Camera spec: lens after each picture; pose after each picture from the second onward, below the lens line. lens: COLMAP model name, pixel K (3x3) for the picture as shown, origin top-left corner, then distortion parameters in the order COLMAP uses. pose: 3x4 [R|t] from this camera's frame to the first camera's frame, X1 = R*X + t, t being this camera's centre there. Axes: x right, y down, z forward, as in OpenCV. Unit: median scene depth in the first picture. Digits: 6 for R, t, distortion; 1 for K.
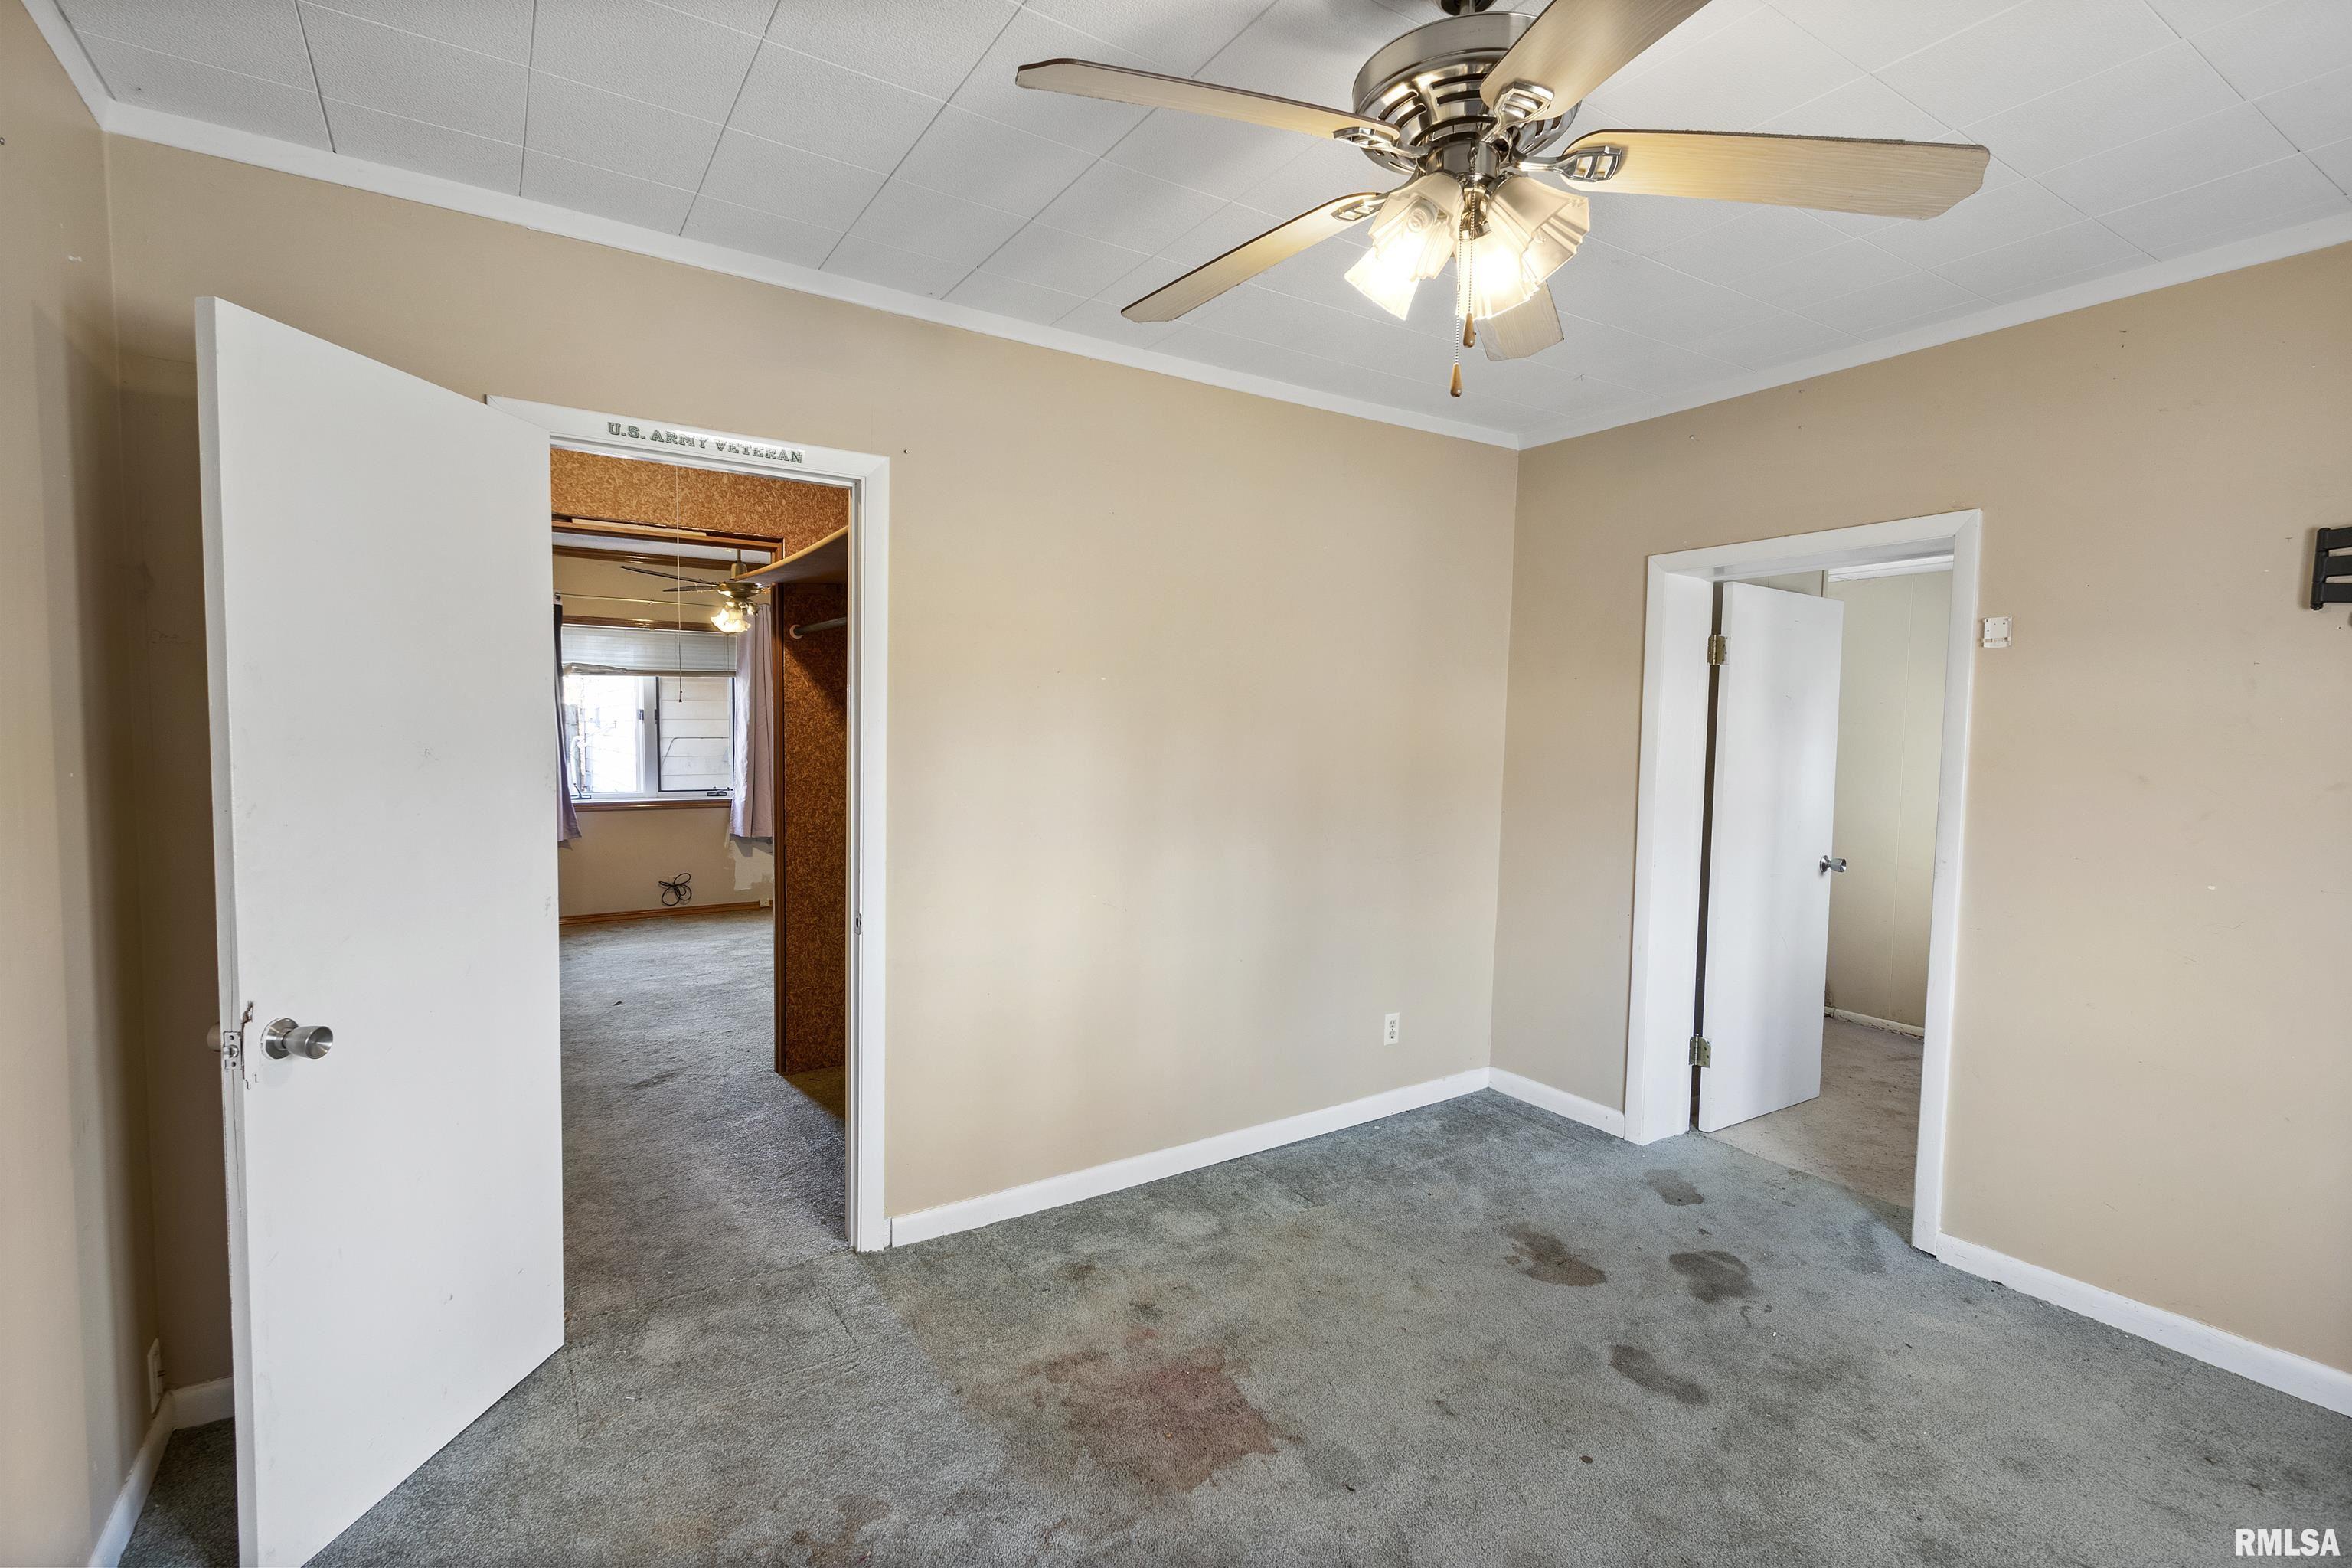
lens RADIAL K [[1045.8, 0, 1176.0], [0, 1045.8, 784.0], [0, 0, 1]] dist [0.001746, -0.000068]
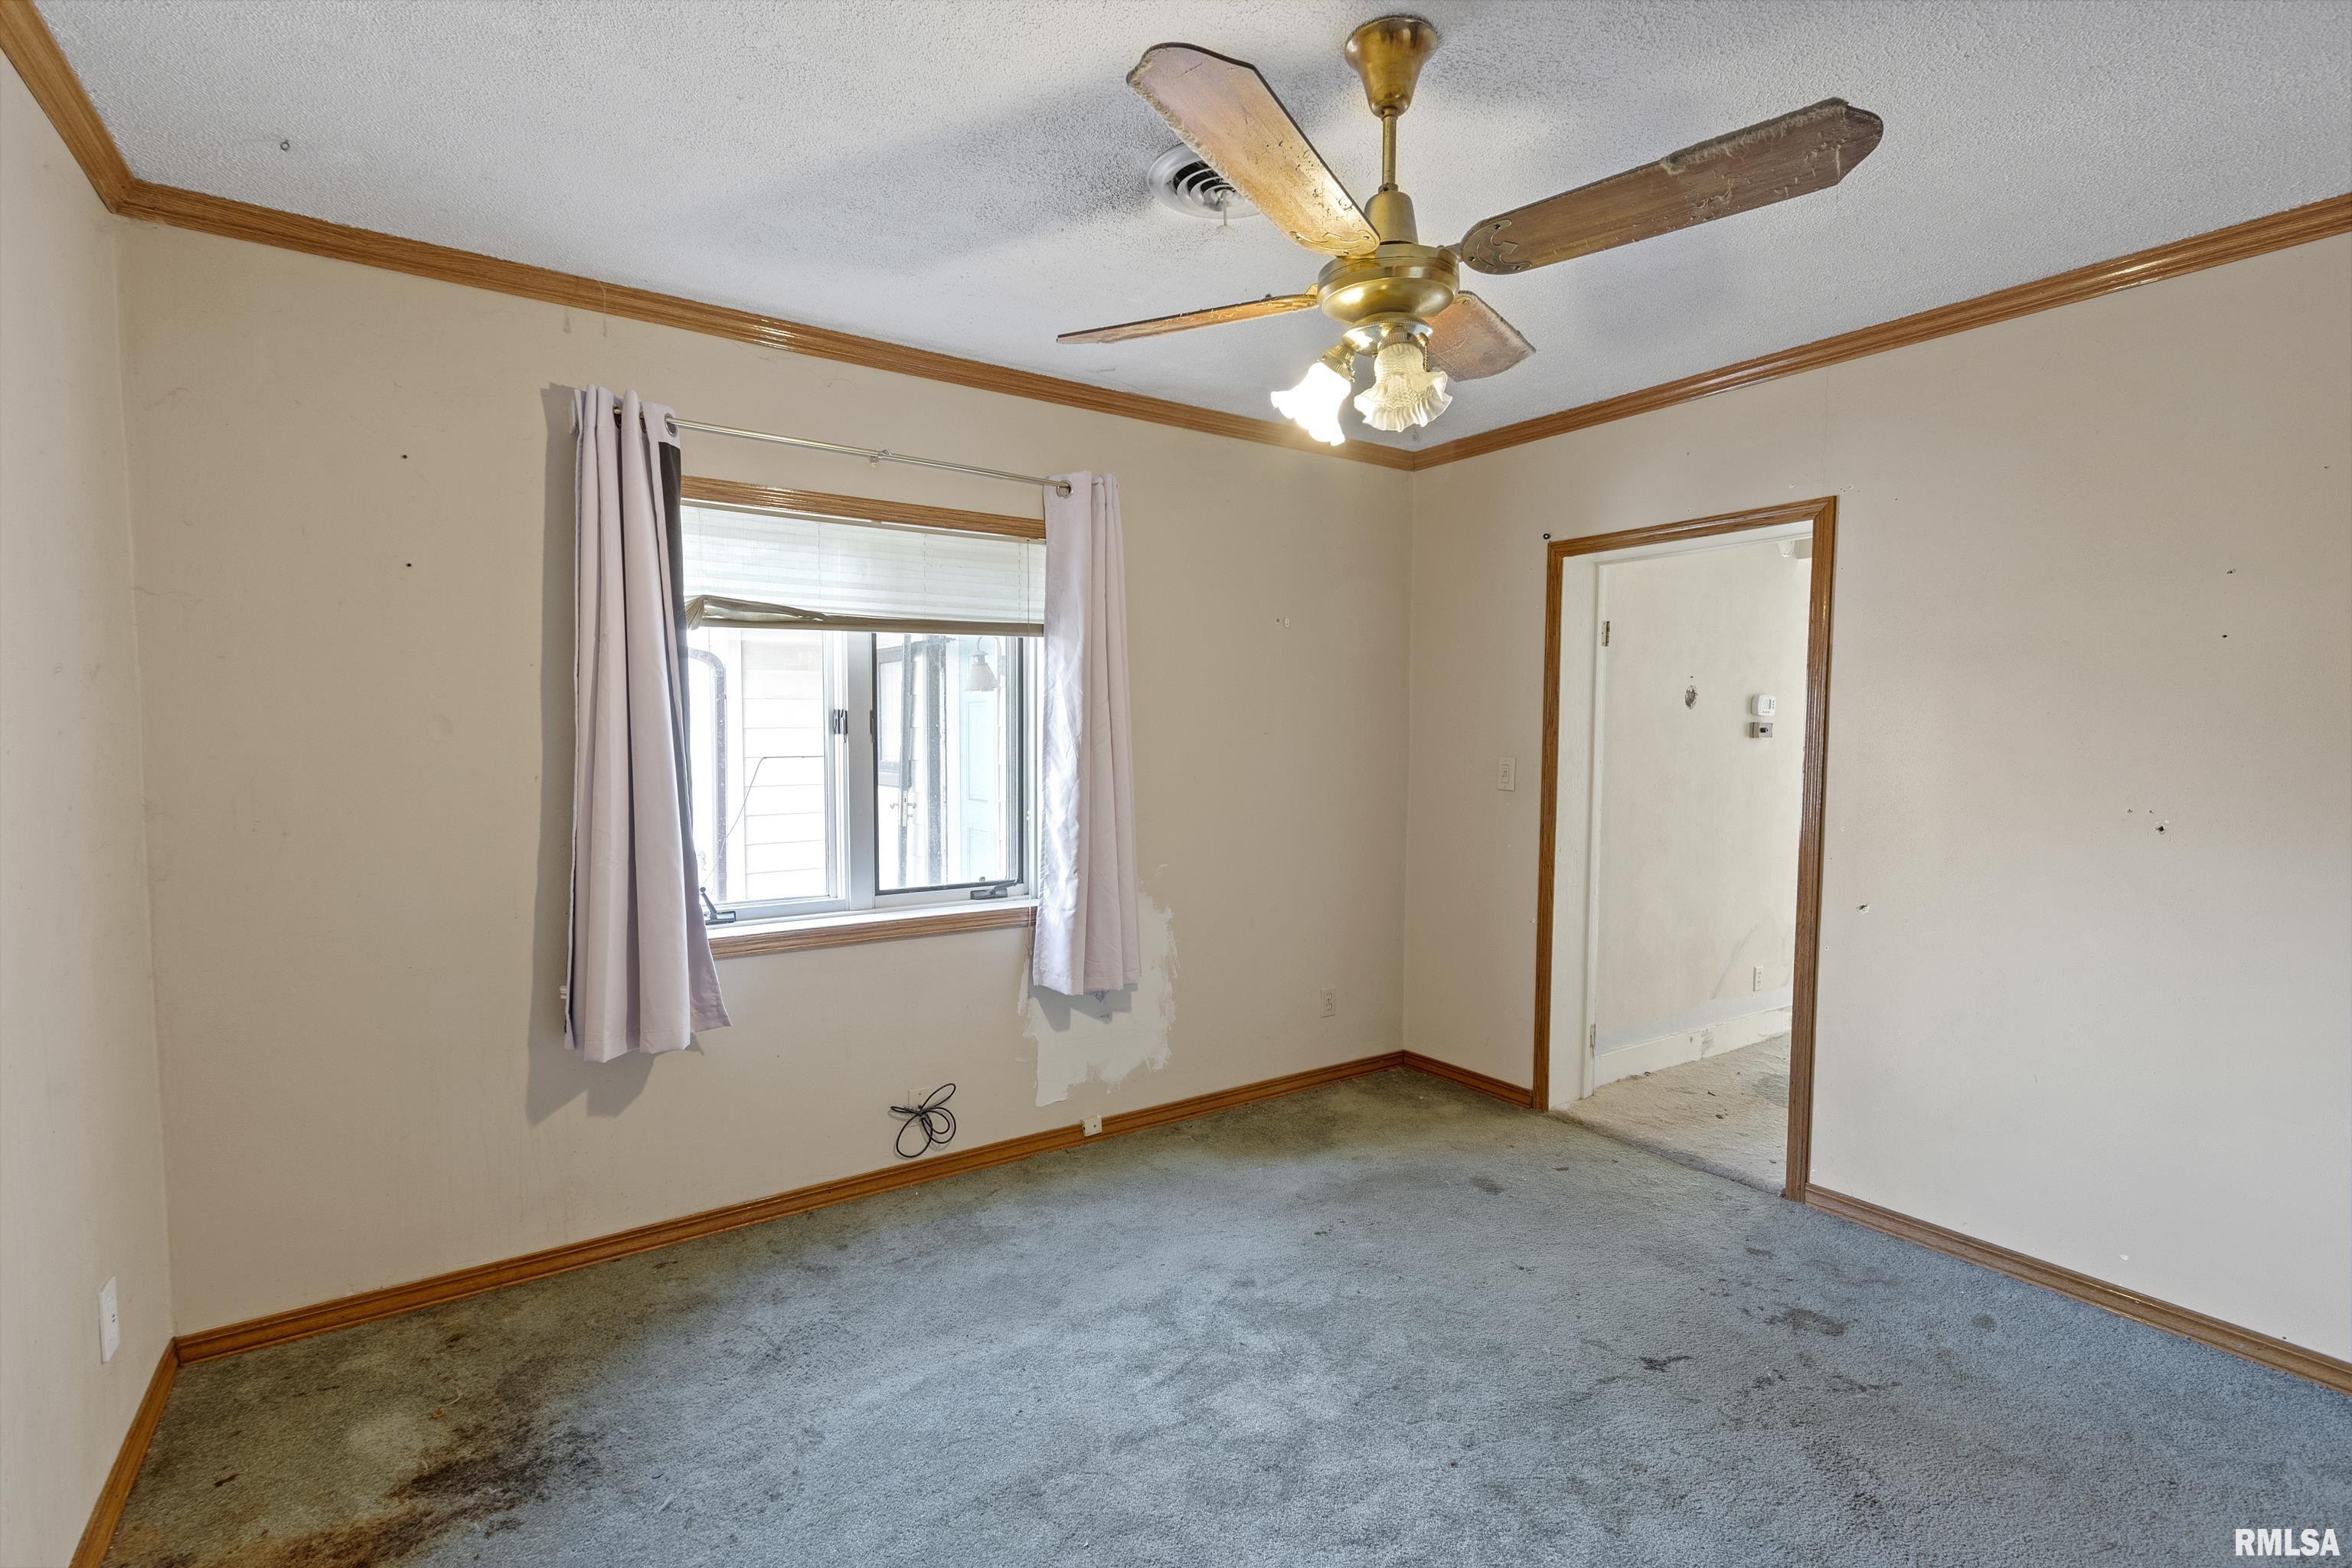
lens RADIAL K [[1075.6, 0, 1171.0], [0, 1075.6, 796.0], [0, 0, 1]] dist [0.006226, -0.000608]
pose [[0.999908, -0.006991, 0.011588, -0.376311], [0.006963, 0.999973, 0.002523, -0.034797], [-0.011605, -0.002442, 0.999930, 0.543730]]
